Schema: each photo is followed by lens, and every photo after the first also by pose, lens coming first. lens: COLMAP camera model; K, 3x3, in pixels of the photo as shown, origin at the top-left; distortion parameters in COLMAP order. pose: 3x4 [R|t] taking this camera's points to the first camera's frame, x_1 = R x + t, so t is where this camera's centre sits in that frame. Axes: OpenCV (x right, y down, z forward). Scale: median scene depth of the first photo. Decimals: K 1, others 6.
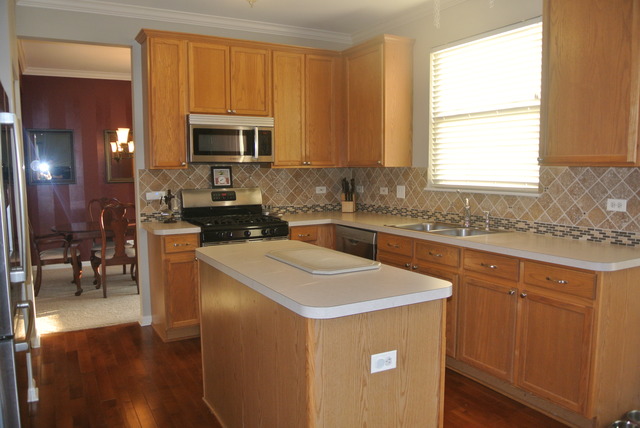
lens RADIAL K [[498.8, 0, 317.7], [0, 498.8, 221.3], [0, 0, 1]] dist [-0.091723, 0.044139]
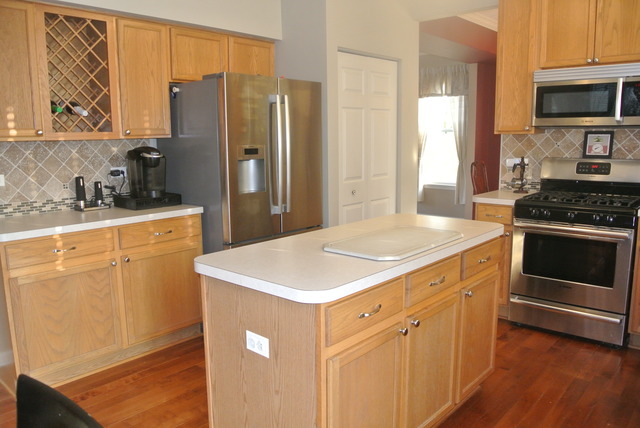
lens RADIAL K [[498.8, 0, 317.7], [0, 498.8, 221.3], [0, 0, 1]] dist [-0.091723, 0.044139]
pose [[0.329706, 0.158430, -0.930695, 0.423989], [-0.089424, 0.986627, 0.136272, -0.034698], [0.939839, 0.038297, 0.339464, 0.329457]]
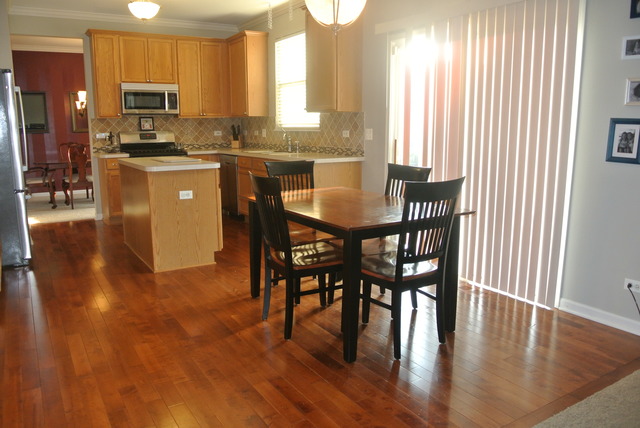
lens RADIAL K [[498.8, 0, 317.7], [0, 498.8, 221.3], [0, 0, 1]] dist [-0.091723, 0.044139]
pose [[0.999005, -0.007388, 0.043986, 0.274592], [0.003836, 0.996763, 0.080310, 0.093806], [-0.044437, -0.080062, 0.995799, -0.576724]]
